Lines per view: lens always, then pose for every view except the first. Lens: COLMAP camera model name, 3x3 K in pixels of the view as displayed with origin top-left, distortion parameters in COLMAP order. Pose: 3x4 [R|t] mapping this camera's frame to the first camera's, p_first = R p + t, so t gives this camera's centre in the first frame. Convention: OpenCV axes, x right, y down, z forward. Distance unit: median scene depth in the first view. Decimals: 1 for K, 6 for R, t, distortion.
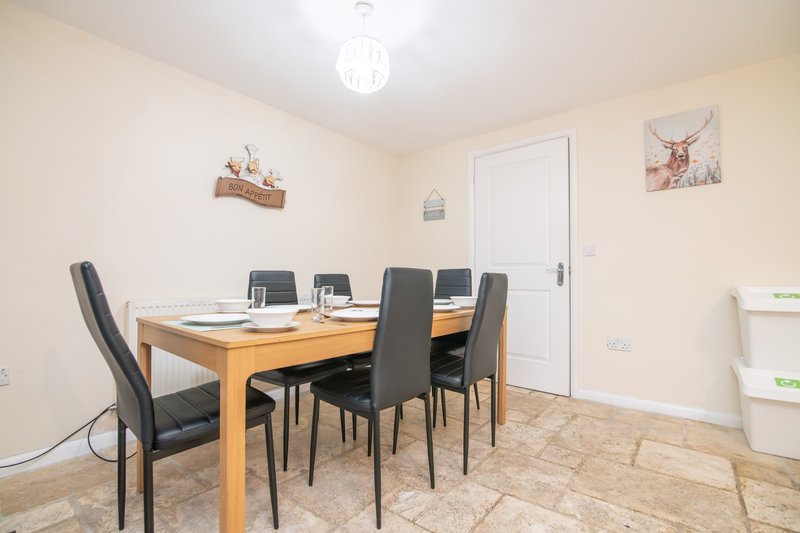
lens RADIAL K [[382.4, 0, 394.3], [0, 382.4, 265.3], [0, 0, 1]] dist [-0.020549, 0.001152]
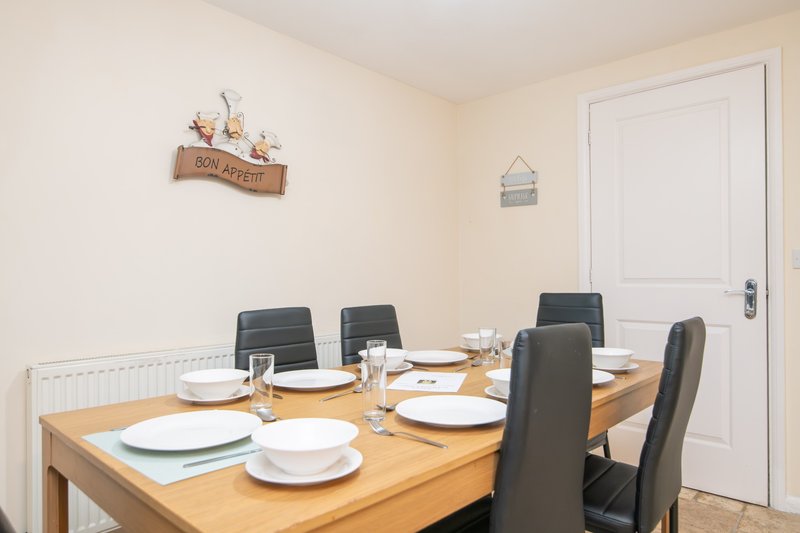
lens RADIAL K [[559.5, 0, 401.9], [0, 559.5, 268.3], [0, 0, 1]] dist [-0.003910, 0.002526]
pose [[0.999058, -0.010202, -0.042190, -0.081383], [0.010662, 0.999886, 0.010684, -0.049002], [0.042076, -0.011124, 0.999052, 0.144159]]
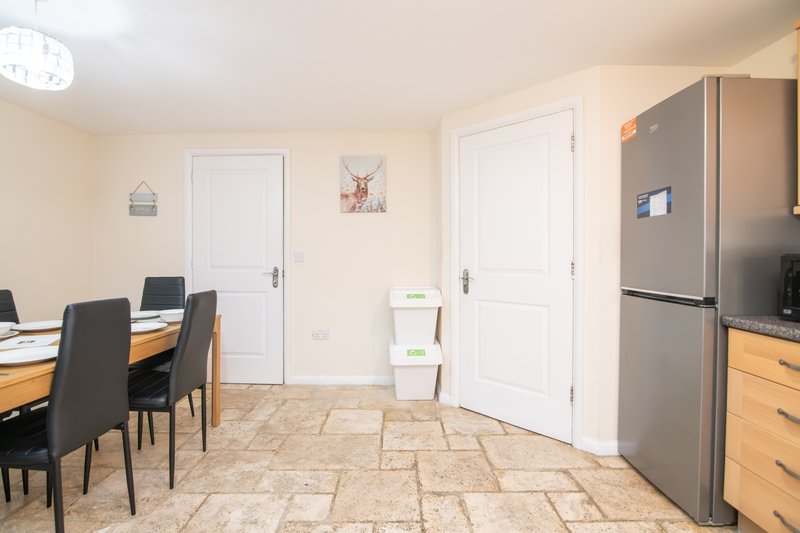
lens RADIAL K [[382.4, 0, 402.8], [0, 382.4, 257.7], [0, 0, 1]] dist [-0.020549, 0.001152]
pose [[0.772585, -0.004280, 0.634897, 0.016495], [-0.012498, 0.999681, 0.021948, -0.079384], [-0.634788, -0.024892, 0.772285, -0.130097]]
